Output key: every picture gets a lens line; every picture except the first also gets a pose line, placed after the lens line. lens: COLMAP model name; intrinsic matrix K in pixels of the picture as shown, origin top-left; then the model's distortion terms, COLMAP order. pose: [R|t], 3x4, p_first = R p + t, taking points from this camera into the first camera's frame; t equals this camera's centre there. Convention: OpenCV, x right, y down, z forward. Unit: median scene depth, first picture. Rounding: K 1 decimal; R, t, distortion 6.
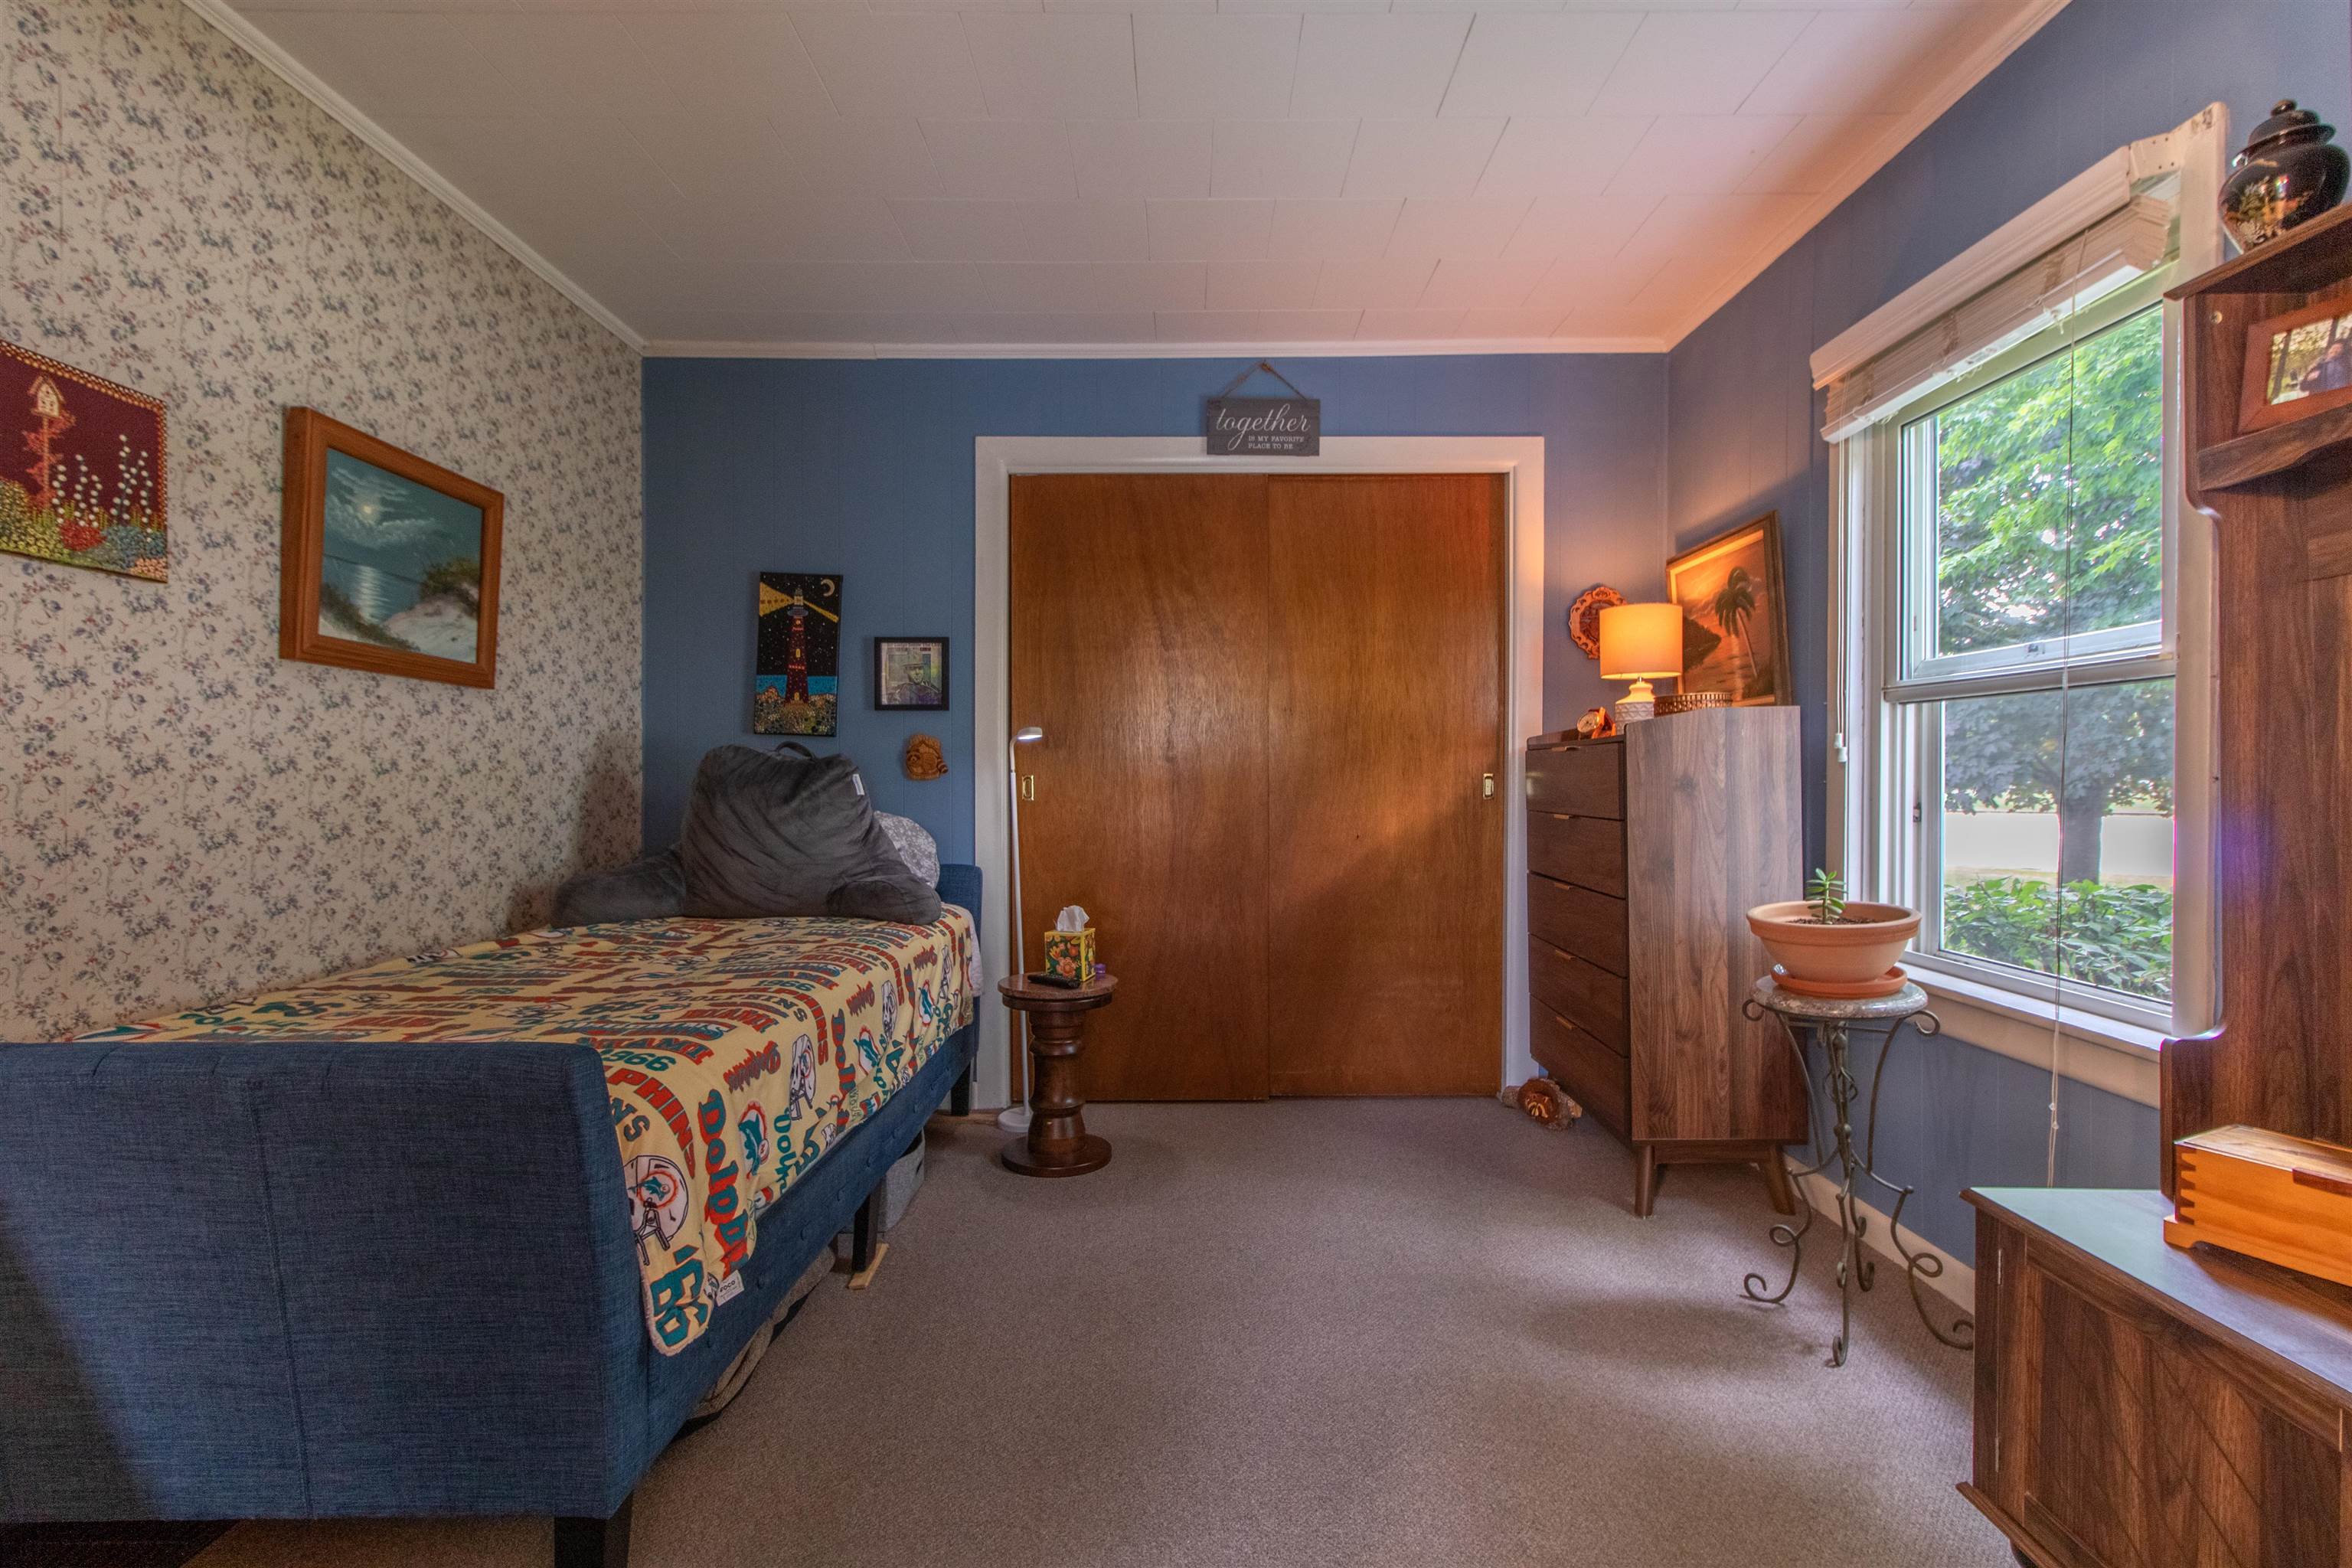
lens RADIAL K [[1124.7, 0, 1191.5], [0, 1124.7, 759.7], [0, 0, 1]] dist [0.000083, 0.000586]
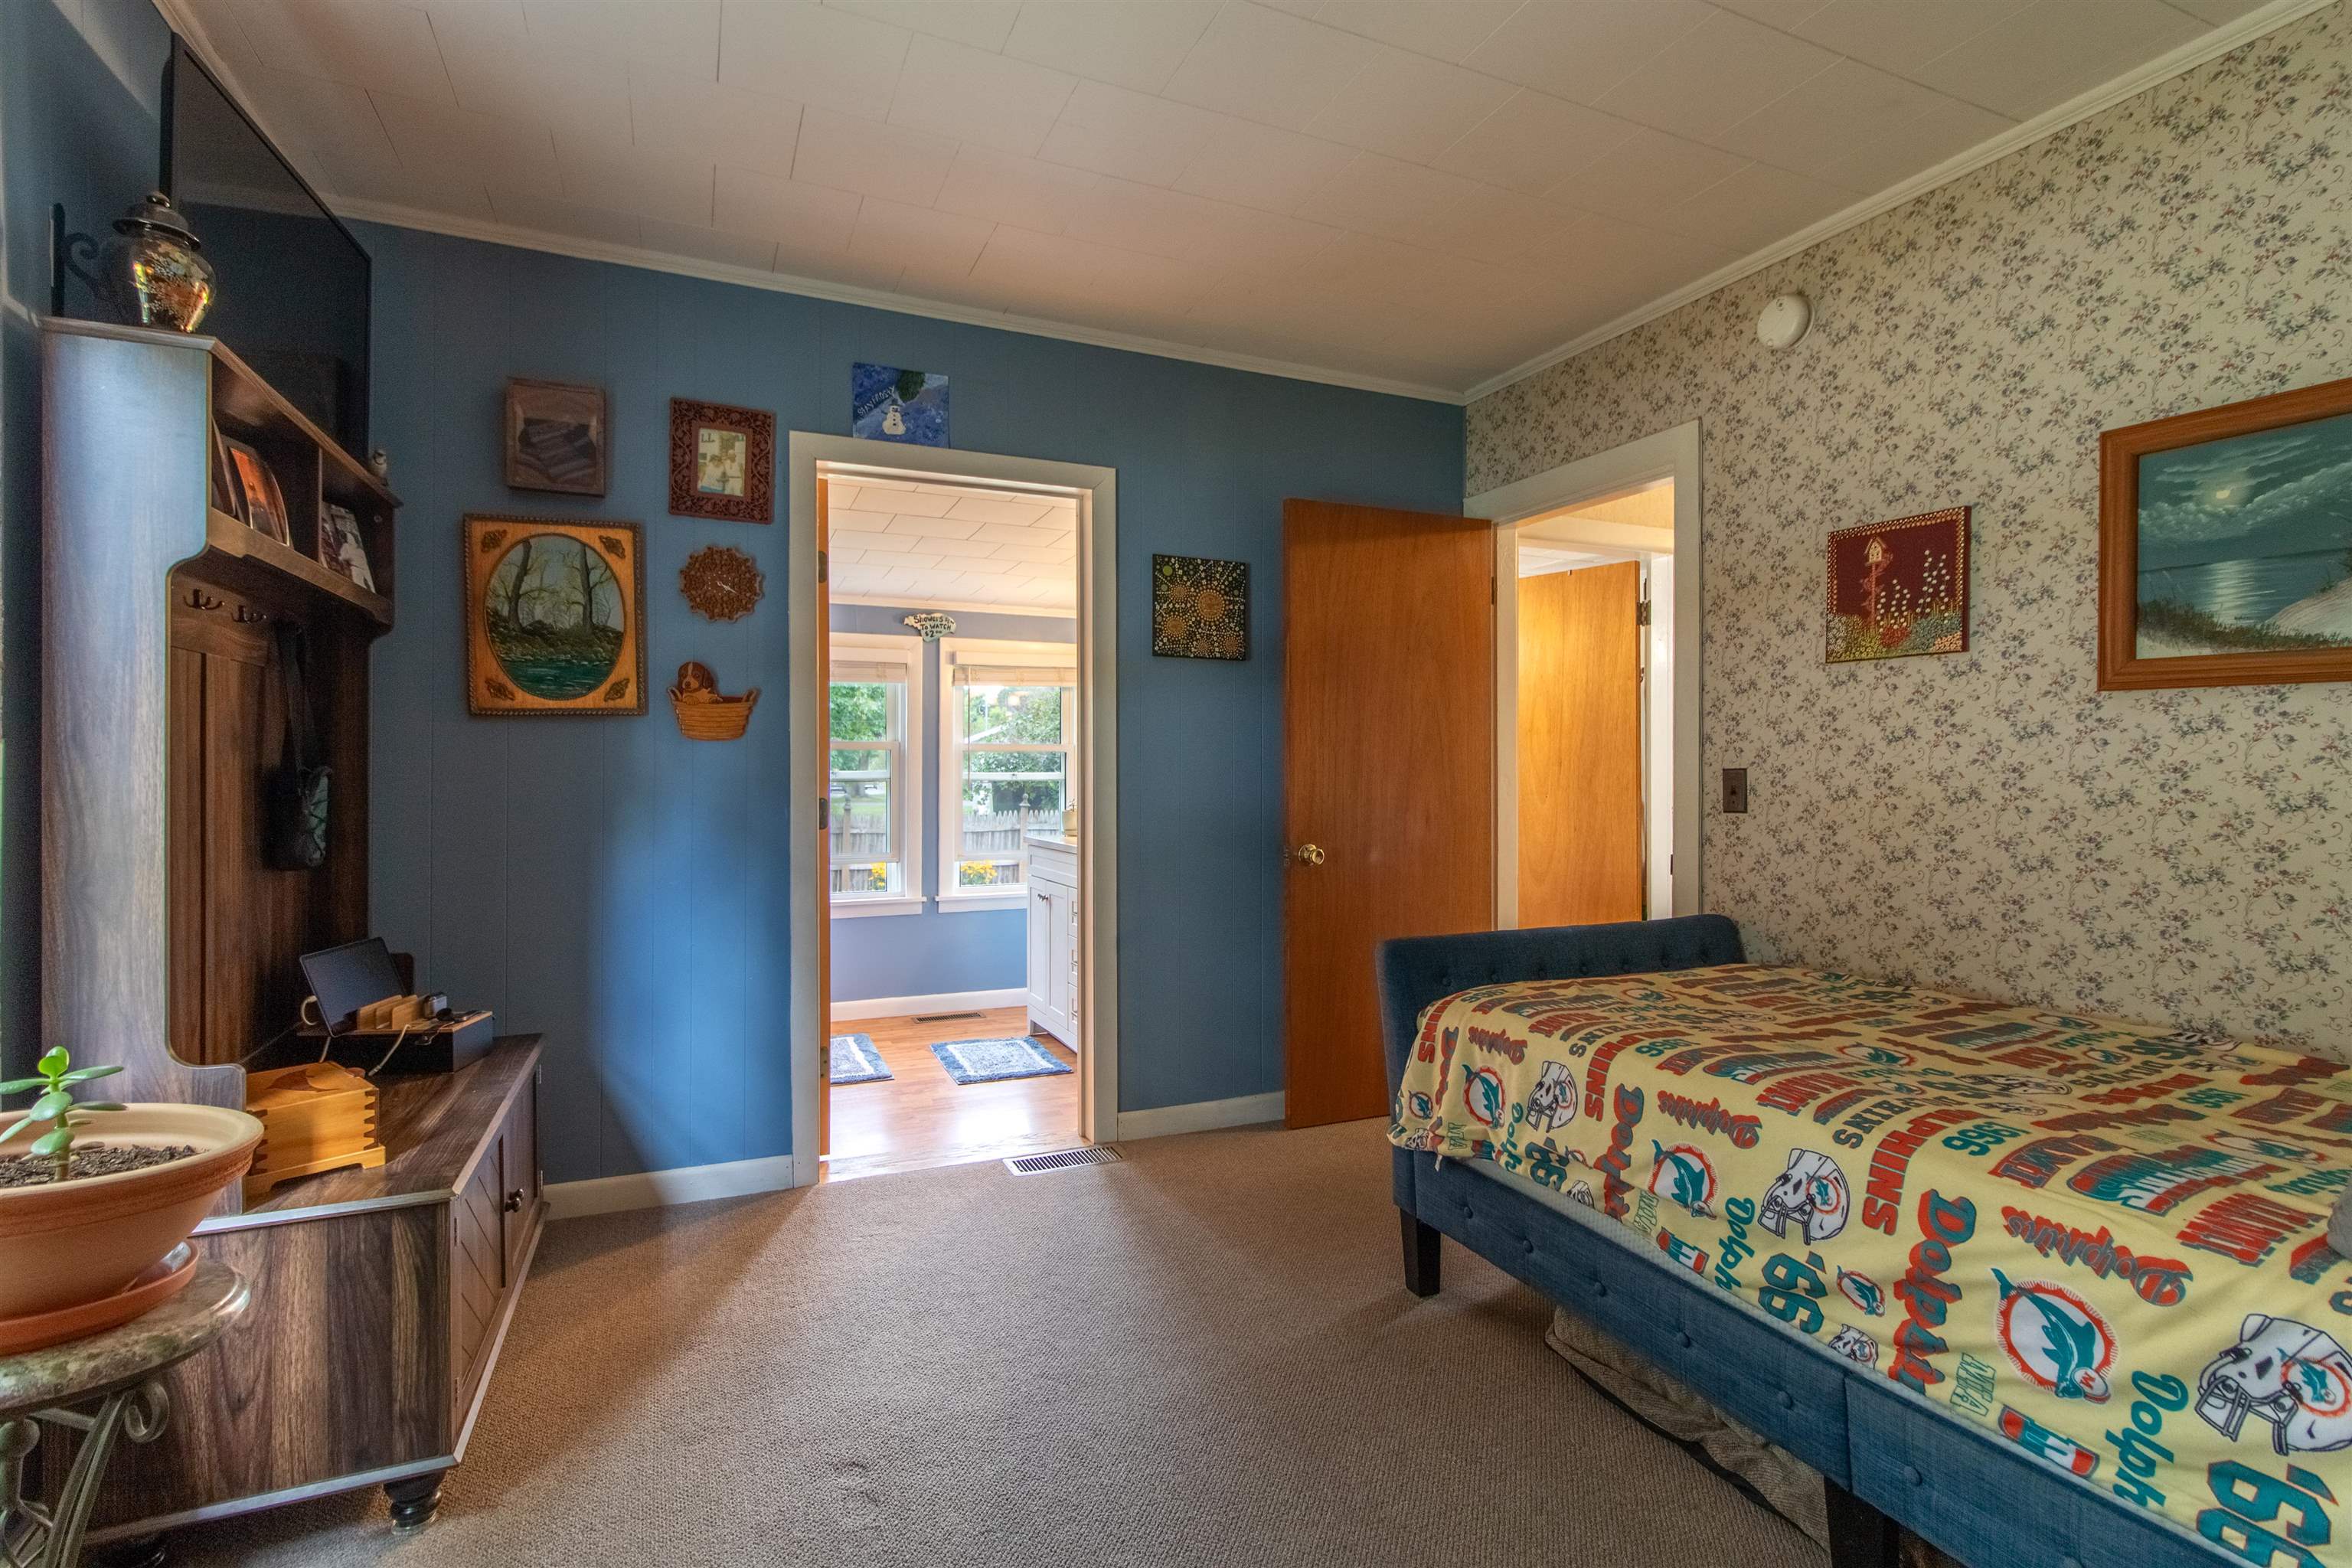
lens RADIAL K [[1085.0, 0, 1187.0], [0, 1085.0, 757.1], [0, 0, 1]] dist [0.000274, 0.000140]
pose [[-0.916266, -0.011339, -0.400410, 0.349294], [-0.000372, 0.999623, -0.027458, -0.005278], [0.400571, -0.025010, -0.915924, 1.693137]]
